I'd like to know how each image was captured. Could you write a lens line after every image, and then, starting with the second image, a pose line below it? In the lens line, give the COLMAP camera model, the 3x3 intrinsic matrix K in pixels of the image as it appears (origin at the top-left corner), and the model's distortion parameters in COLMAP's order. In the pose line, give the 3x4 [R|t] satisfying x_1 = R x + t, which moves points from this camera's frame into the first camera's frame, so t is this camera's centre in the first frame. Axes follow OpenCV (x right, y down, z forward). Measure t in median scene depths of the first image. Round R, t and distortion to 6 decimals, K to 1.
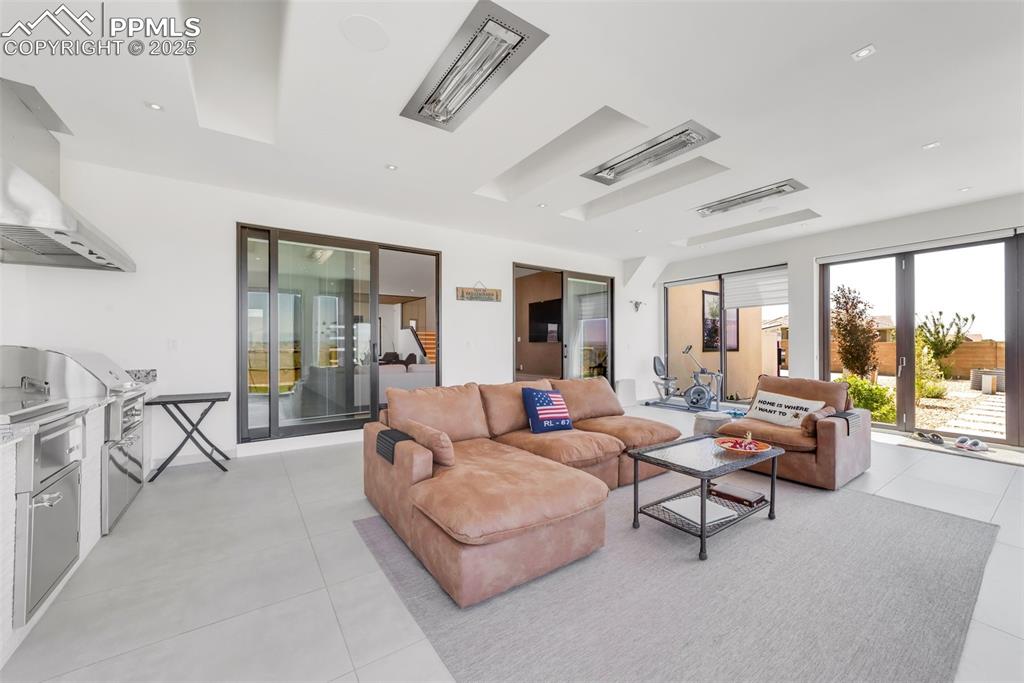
lens RADIAL K [[397.5, 0, 511.7], [0, 397.5, 343.7], [0, 0, 1]] dist [0.000115, 0.000042]
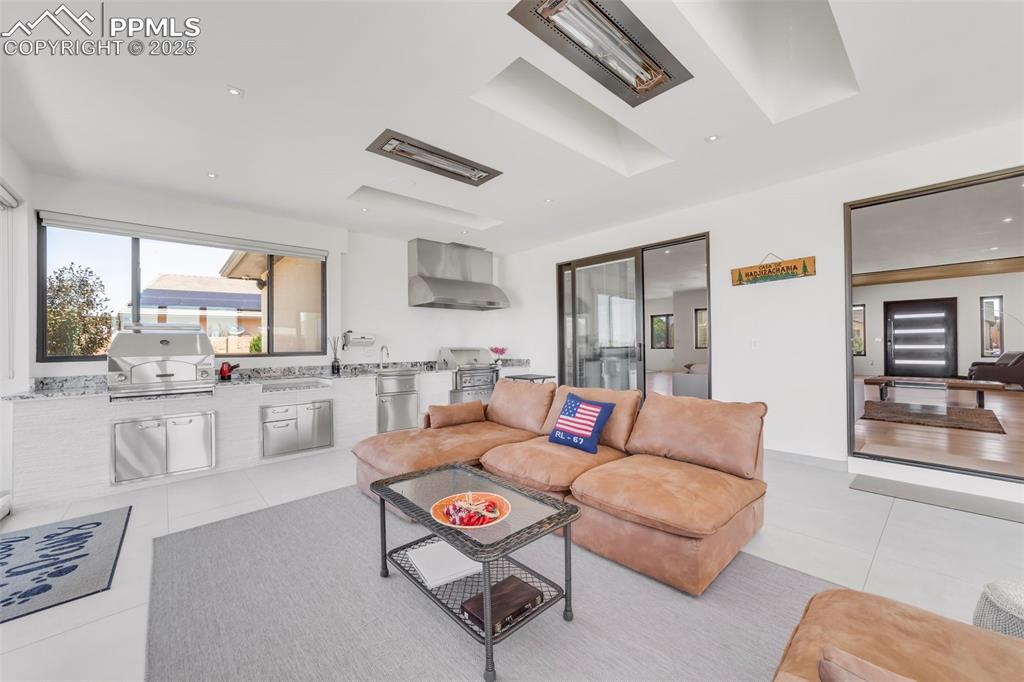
lens RADIAL K [[396.8, 0, 507.7], [0, 396.8, 341.7], [0, 0, 1]] dist [-0.010602, 0.004153]
pose [[0.119321, 0.000097, -0.992856, 0.597980], [0.017336, 0.999847, 0.002181, -0.009623], [0.992704, -0.017472, 0.119301, 0.475998]]
